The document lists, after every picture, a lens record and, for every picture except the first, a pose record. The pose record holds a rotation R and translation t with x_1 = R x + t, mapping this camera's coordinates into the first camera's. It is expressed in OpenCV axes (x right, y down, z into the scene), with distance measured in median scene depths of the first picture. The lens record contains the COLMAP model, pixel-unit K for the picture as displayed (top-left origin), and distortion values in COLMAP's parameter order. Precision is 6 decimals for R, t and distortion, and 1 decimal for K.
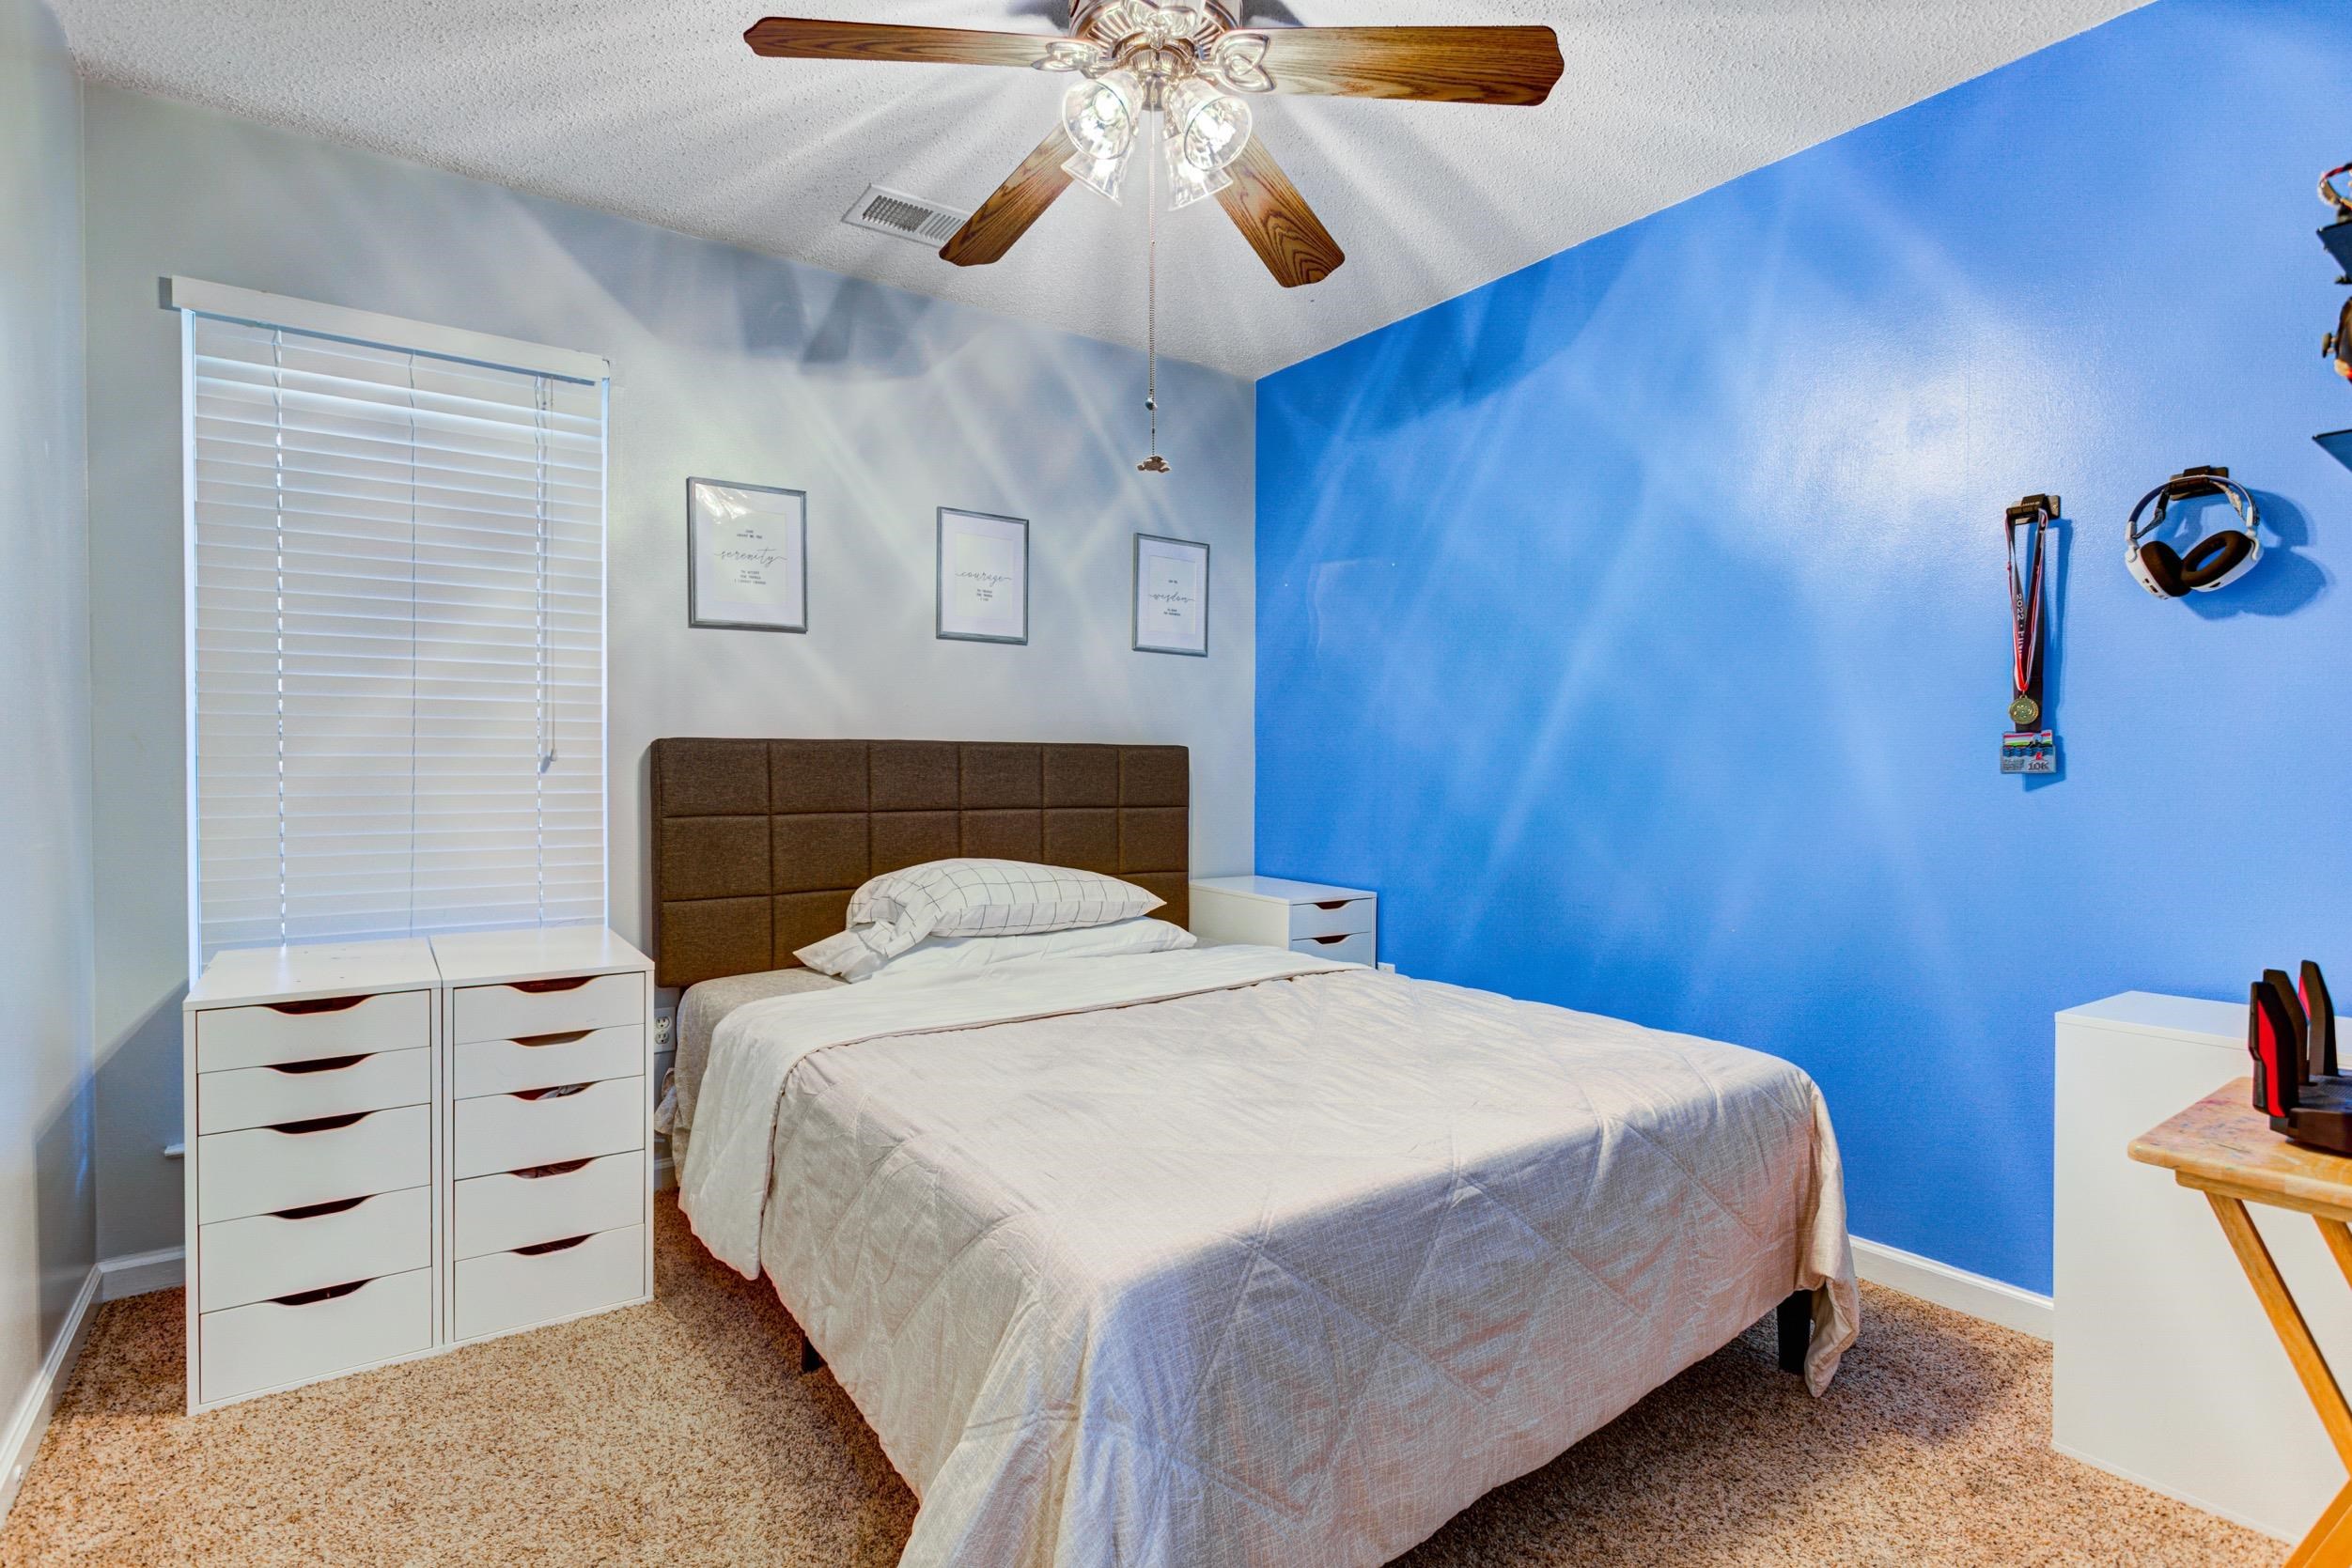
lens RADIAL K [[1147.1, 0, 1152.2], [0, 1147.1, 779.4], [0, 0, 1]] dist [-0.003368, 0.002598]
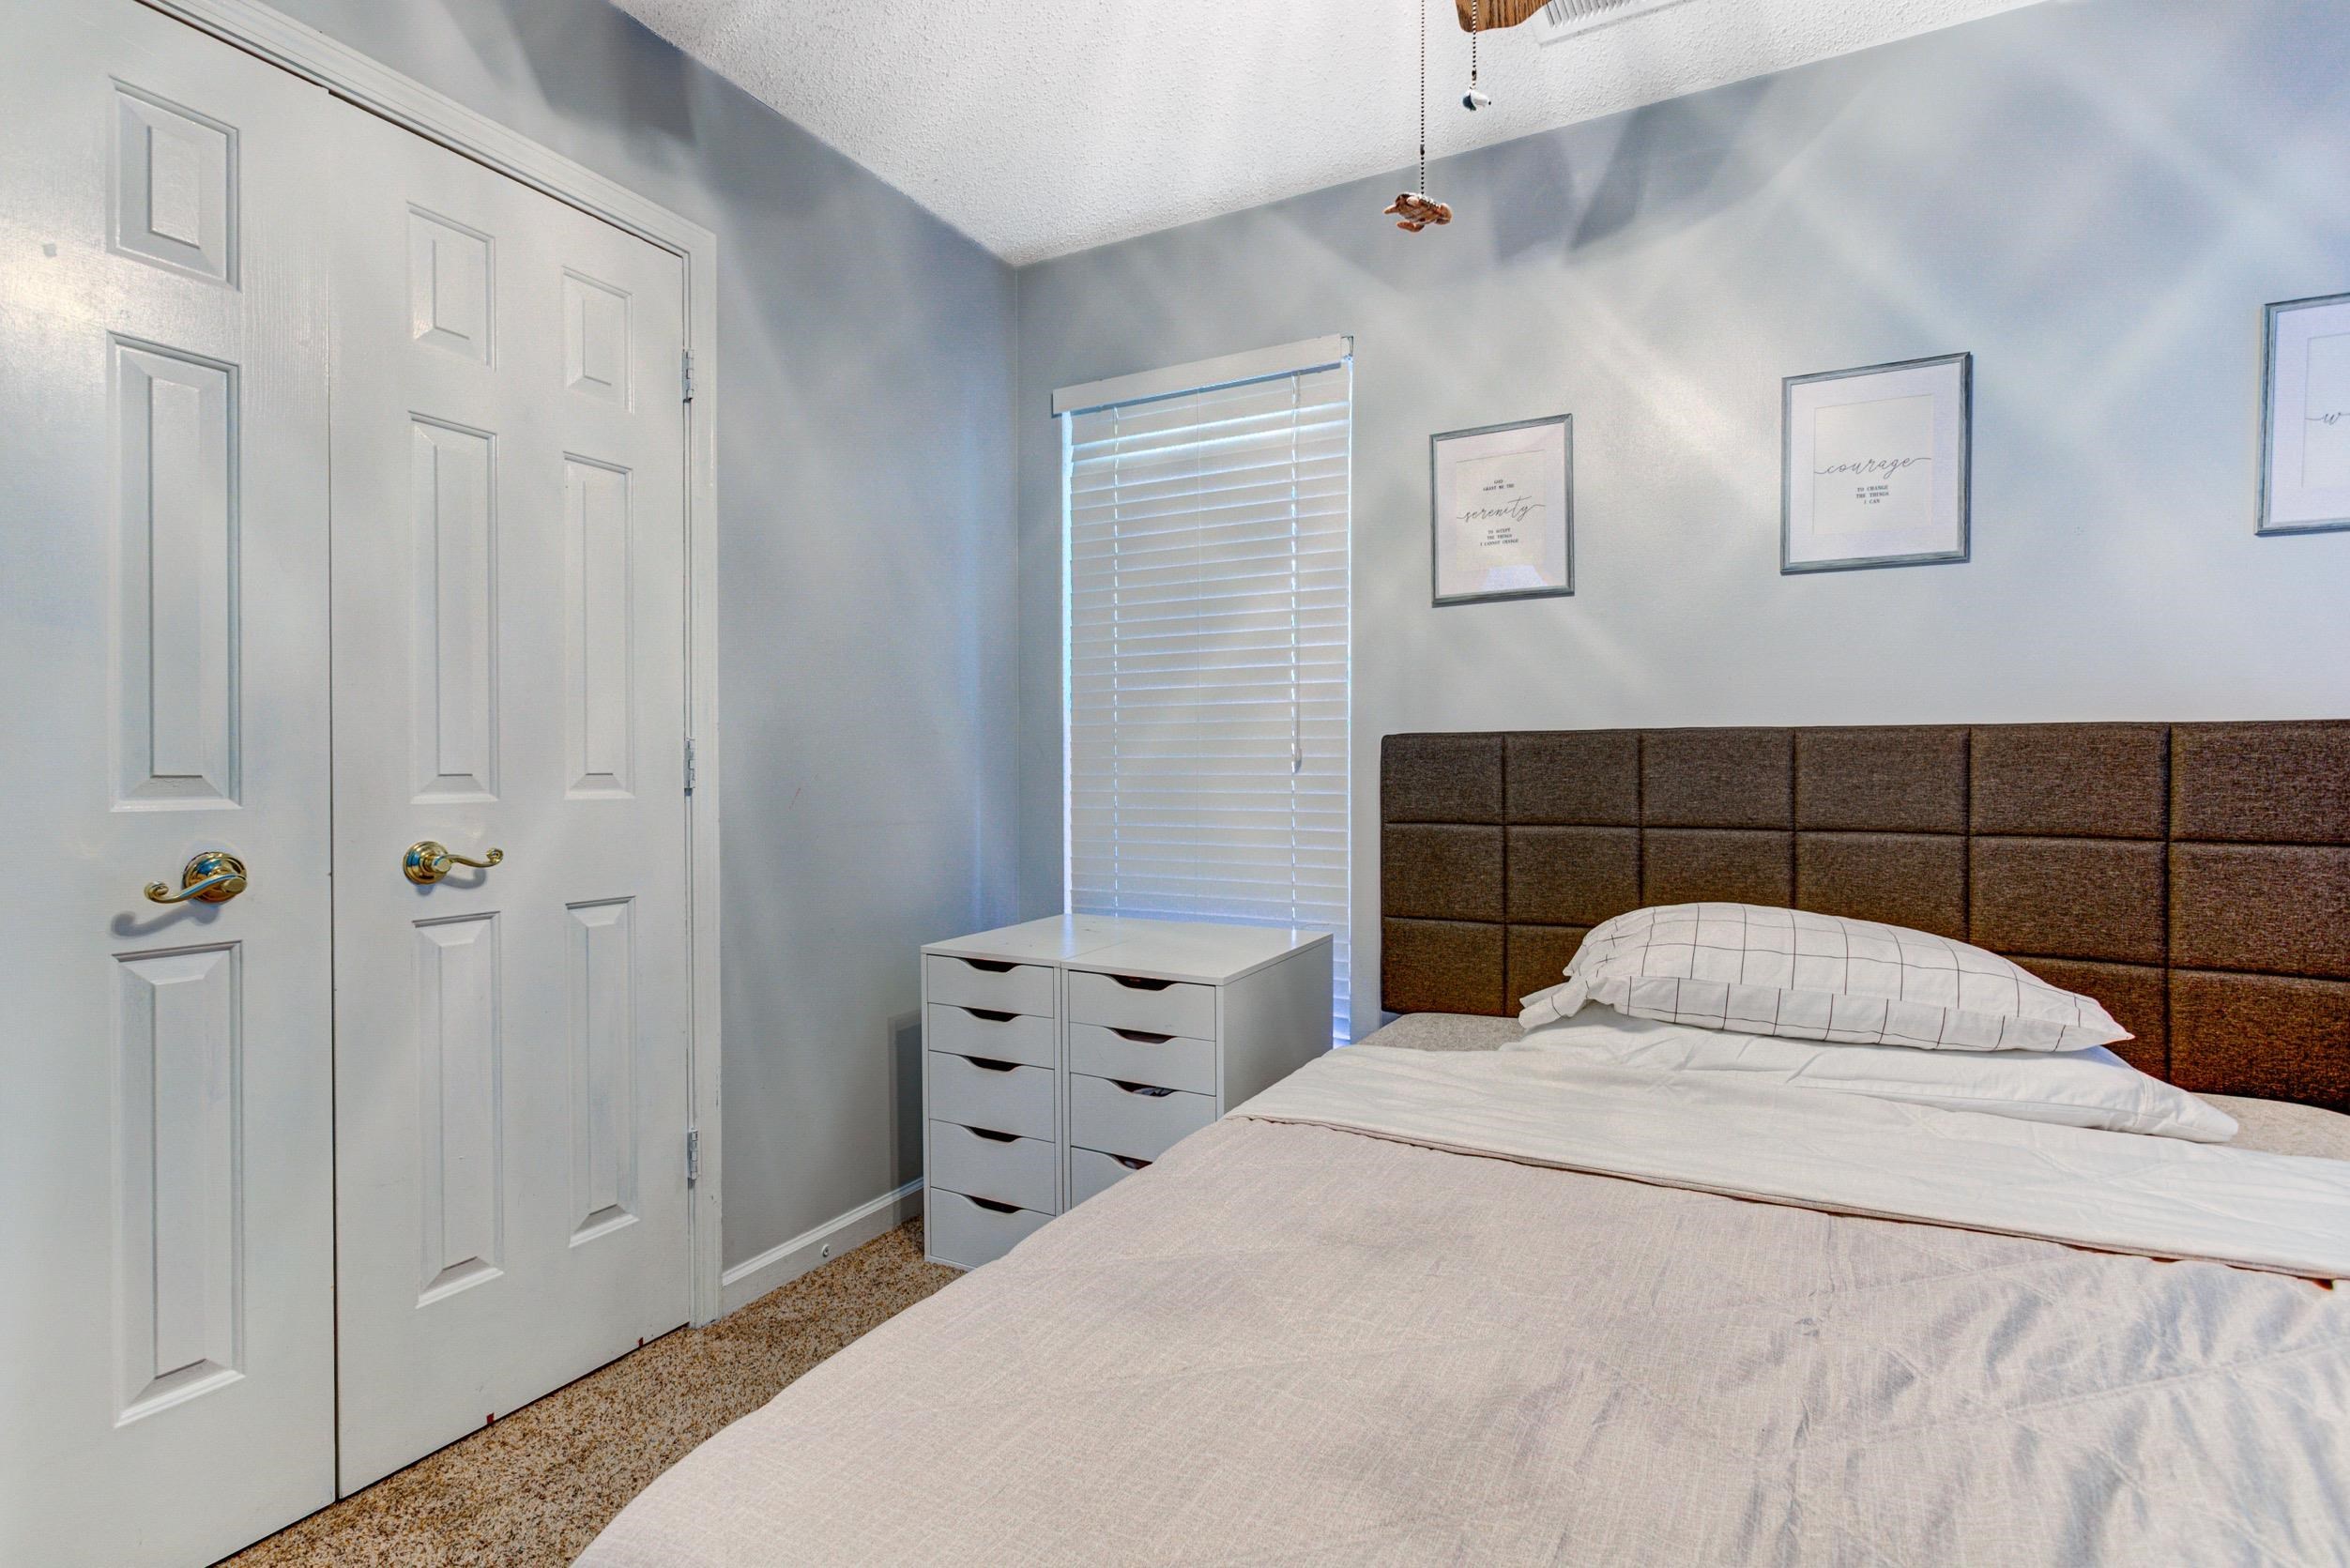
lens RADIAL K [[1146.1, 0, 1160.6], [0, 1146.1, 779.3], [0, 0, 1]] dist [-0.003368, 0.002598]
pose [[0.436764, 0.008856, -0.899533, 0.294586], [-0.005918, 0.999958, 0.006972, -0.005808], [0.899557, 0.002278, 0.436798, 0.428171]]
